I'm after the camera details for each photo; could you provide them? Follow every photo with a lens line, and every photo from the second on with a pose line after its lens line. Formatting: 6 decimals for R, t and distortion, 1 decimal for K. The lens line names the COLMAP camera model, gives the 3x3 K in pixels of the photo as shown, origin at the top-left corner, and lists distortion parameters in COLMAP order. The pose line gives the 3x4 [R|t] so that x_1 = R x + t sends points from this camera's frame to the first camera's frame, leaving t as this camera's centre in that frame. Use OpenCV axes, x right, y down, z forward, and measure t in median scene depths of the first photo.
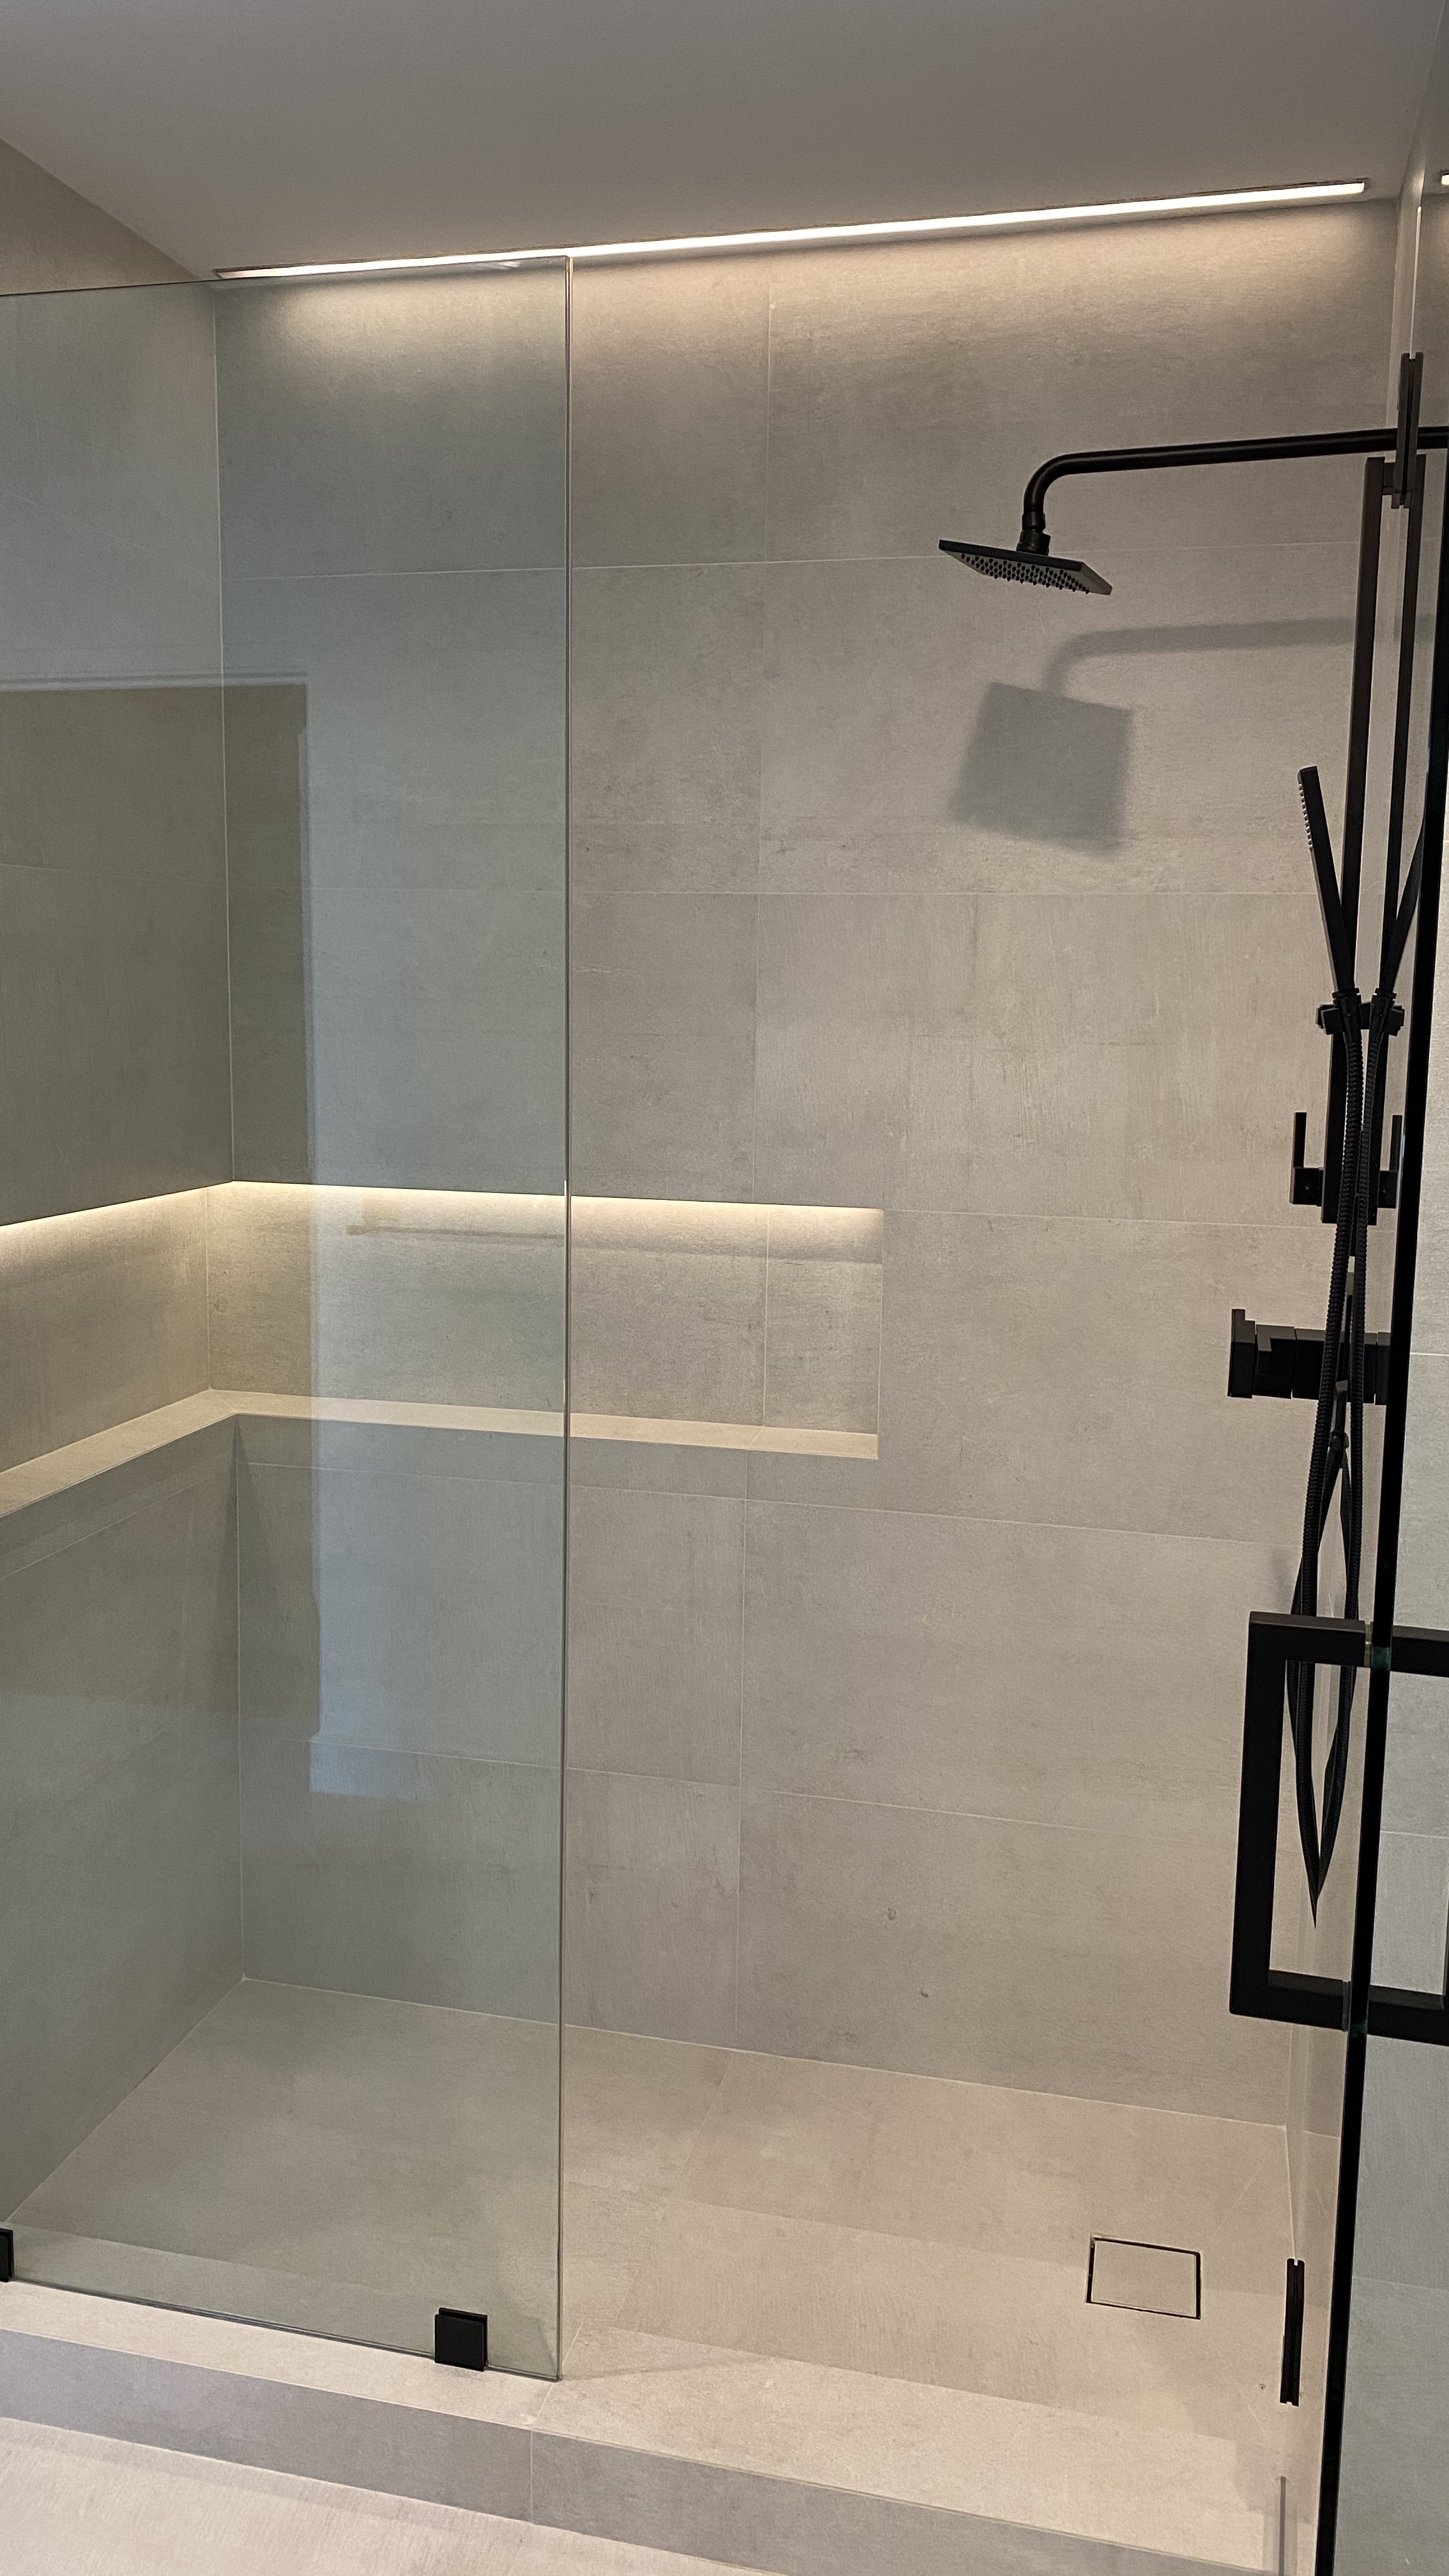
lens RADIAL K [[2008.5, 0, 713.2], [0, 2008.5, 1271.0], [0, 0, 1]] dist [0.018808, -0.007270]
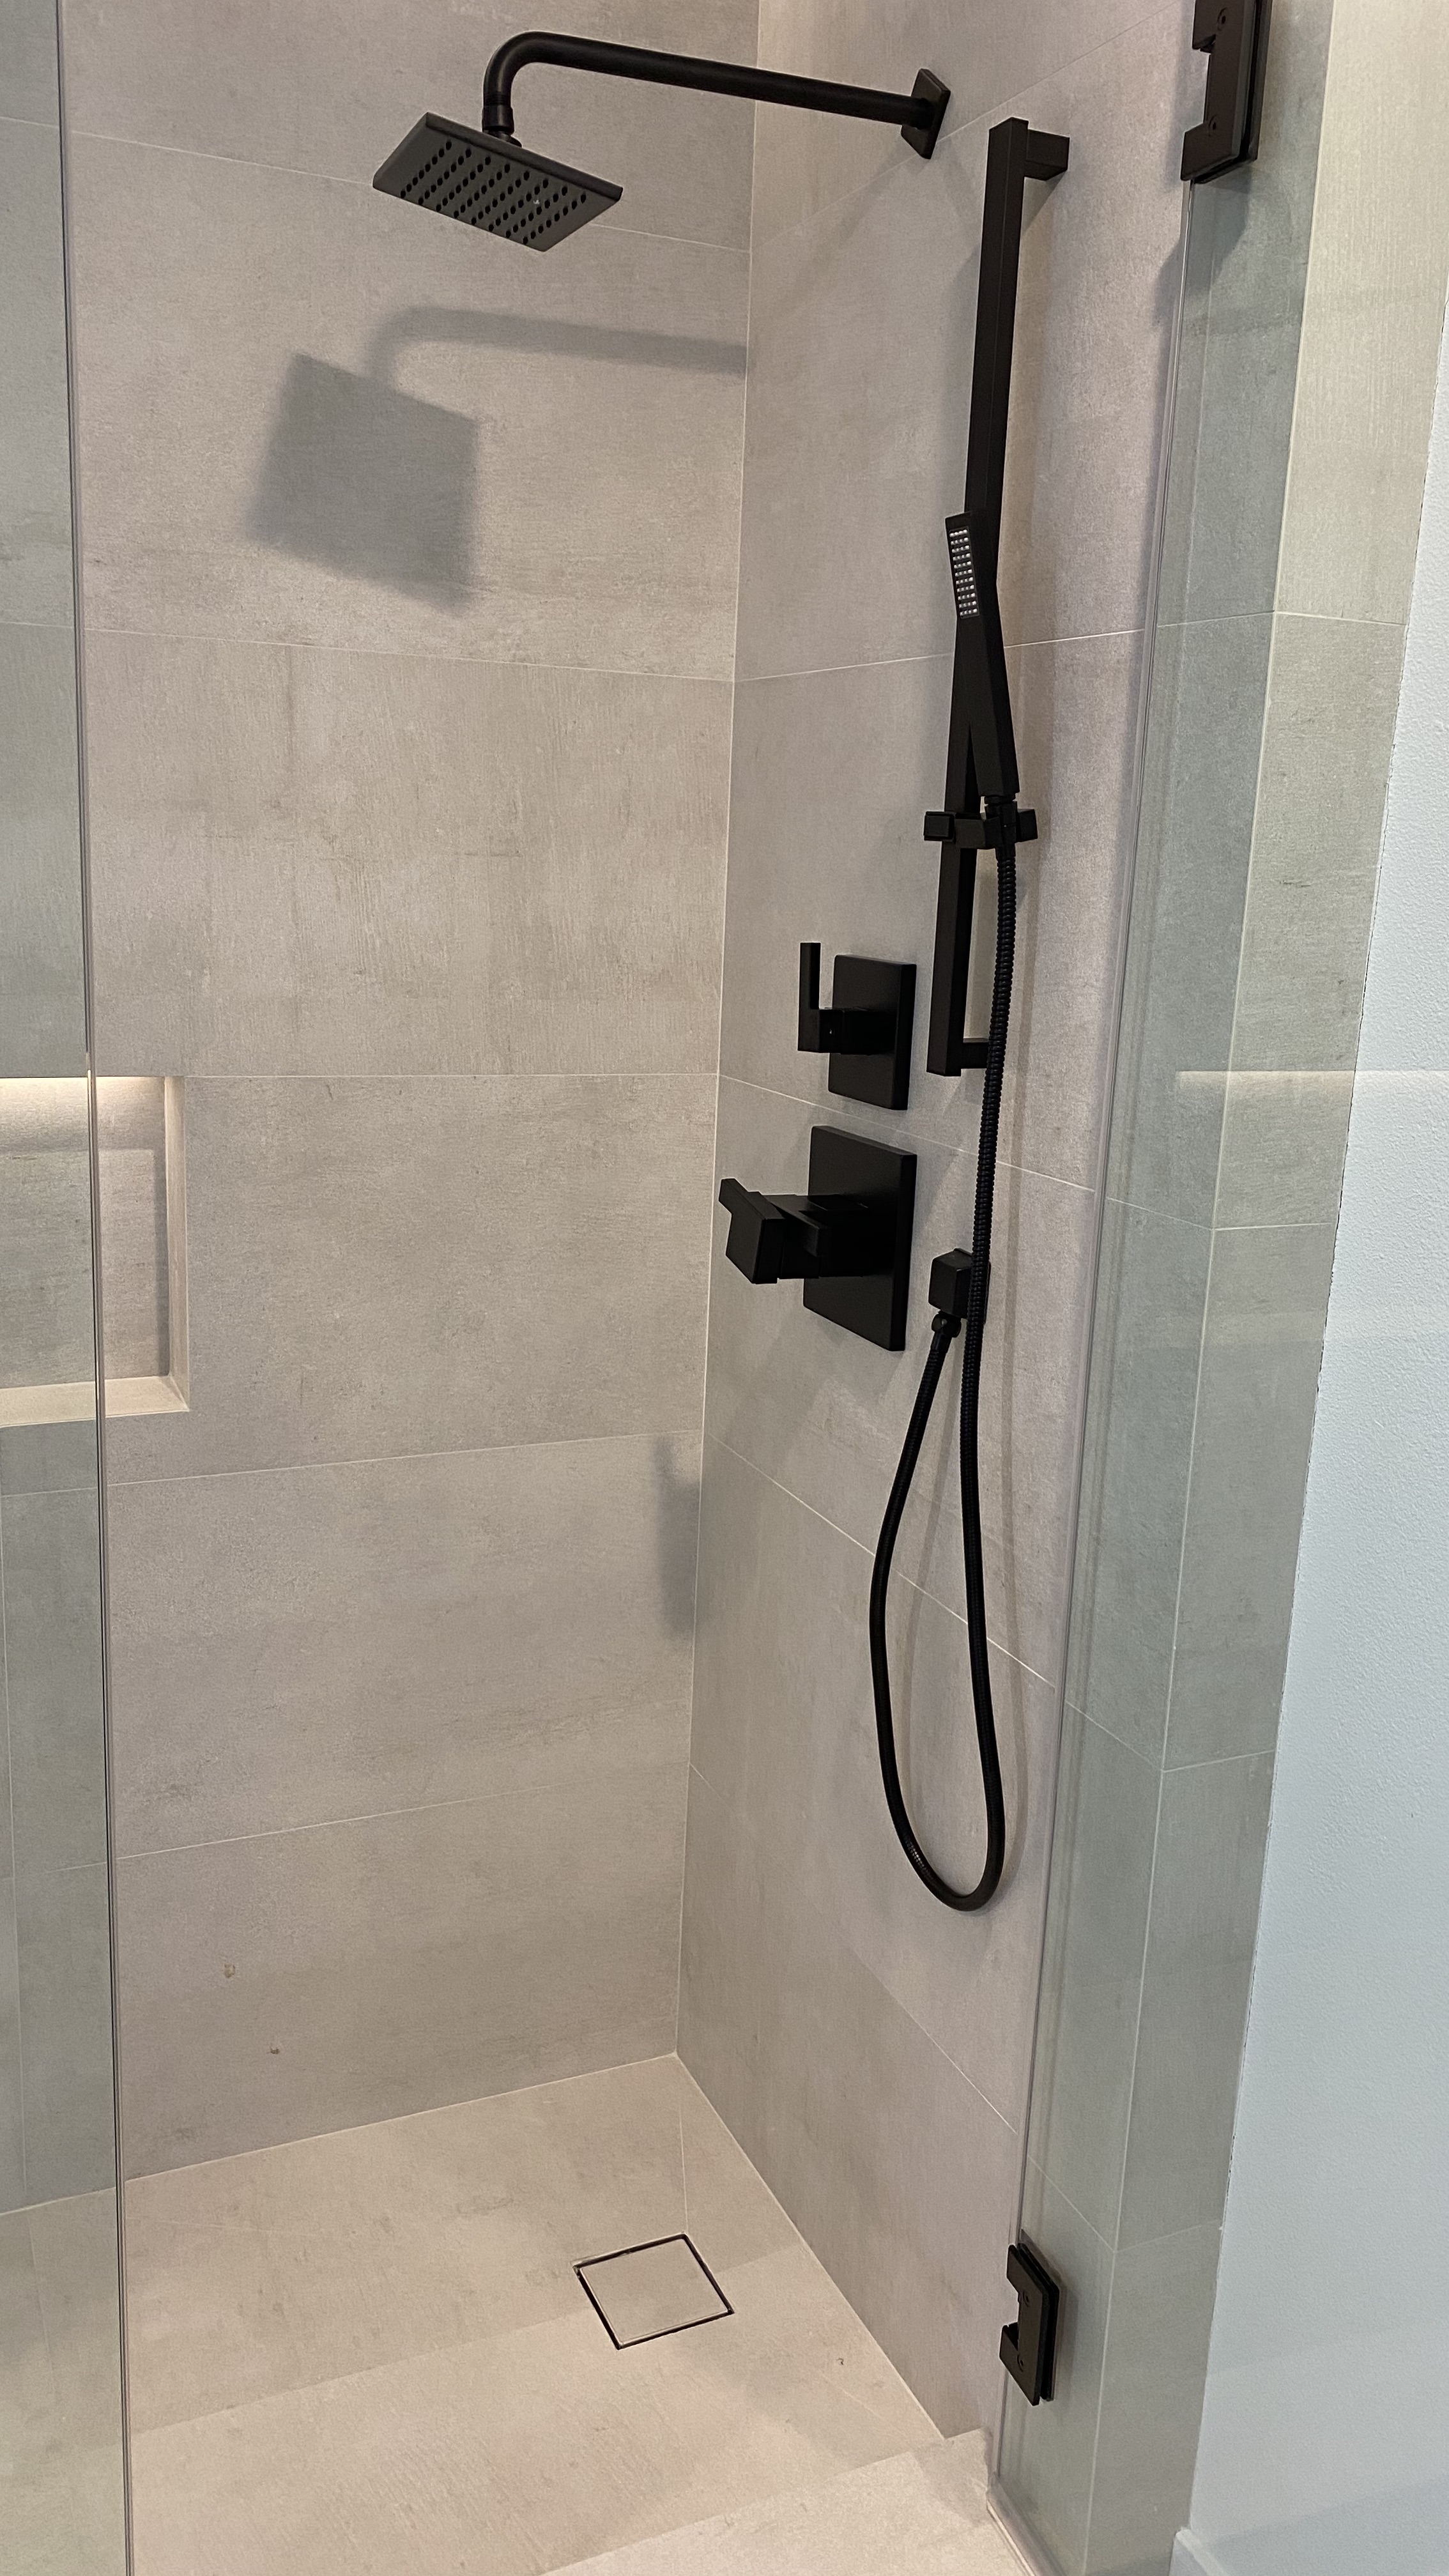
lens RADIAL K [[1982.2, 0, 768.2], [0, 1982.2, 1284.5], [0, 0, 1]] dist [-0.000717, -0.008631]
pose [[0.782543, -0.116765, 0.611549, -0.206720], [0.055455, 0.991424, 0.118335, -0.029981], [-0.620122, -0.058689, 0.782307, 0.301286]]
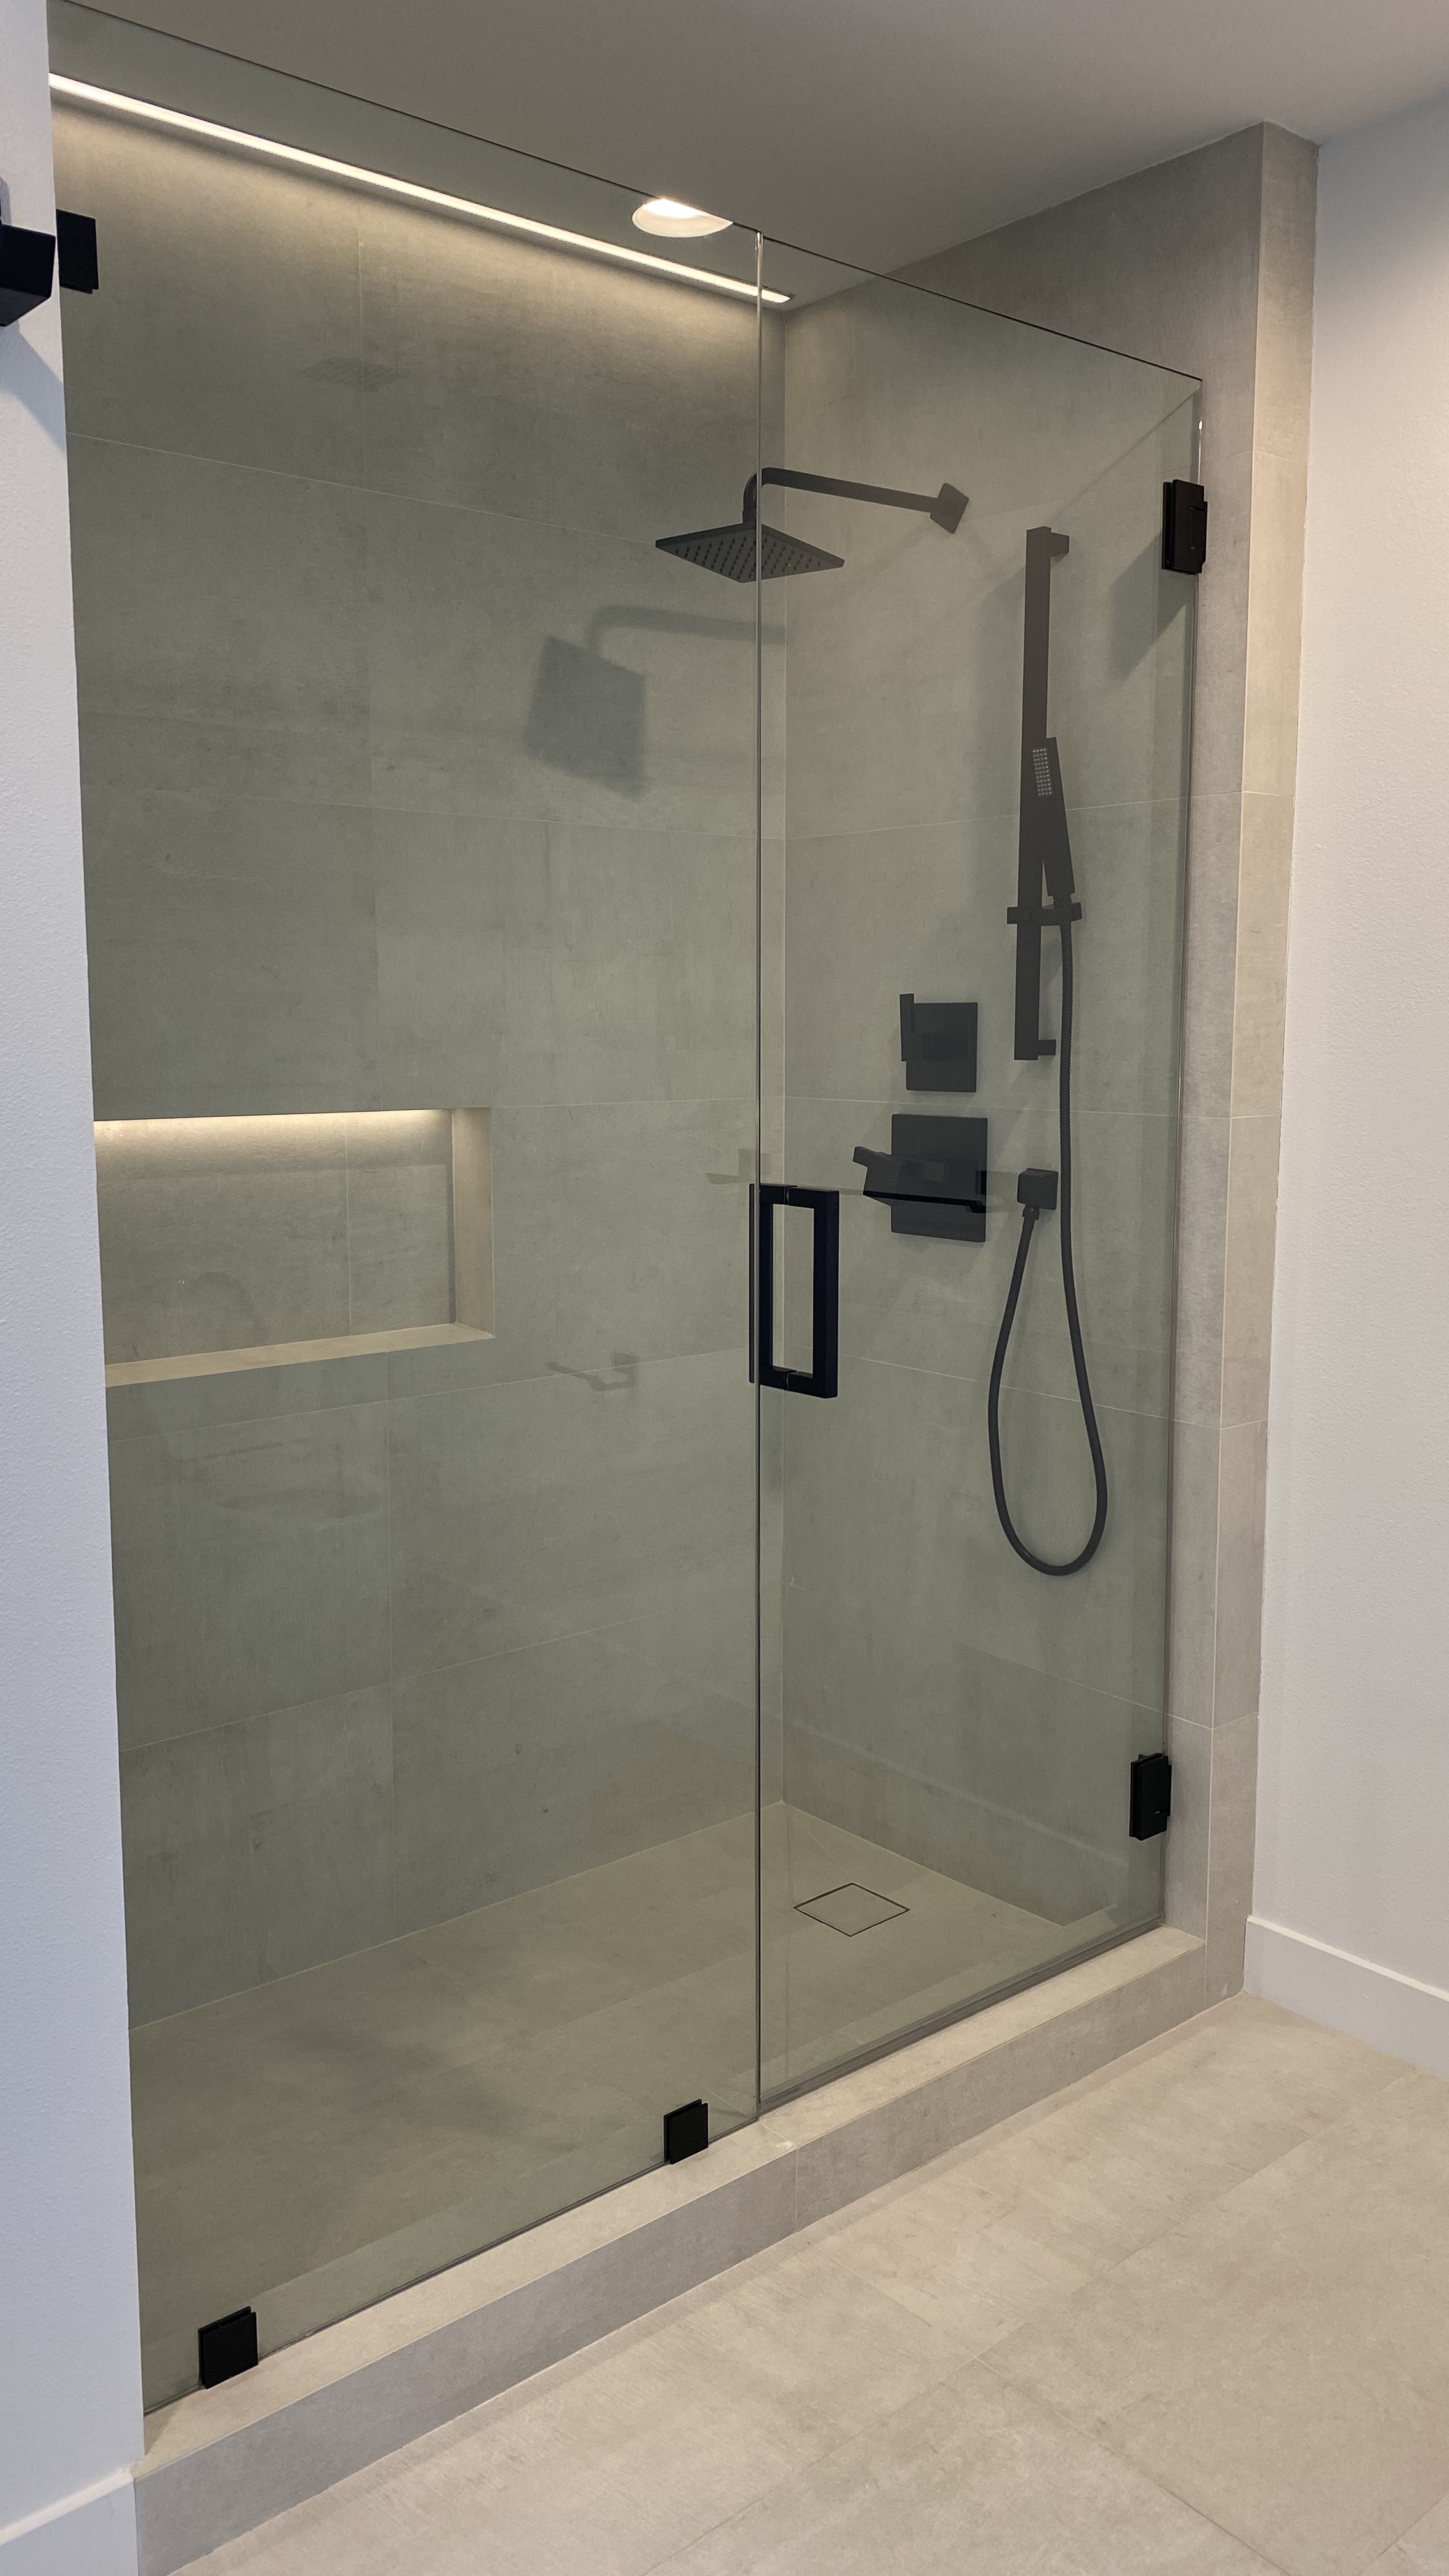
lens RADIAL K [[1980.3, 0, 756.7], [0, 1980.3, 1292.4], [0, 0, 1]] dist [0.002571, 0.001434]
pose [[0.575217, -0.129569, 0.807674, -0.737673], [0.126696, 0.989572, 0.068518, 0.014424], [-0.808130, 0.062916, 0.585634, 0.263283]]
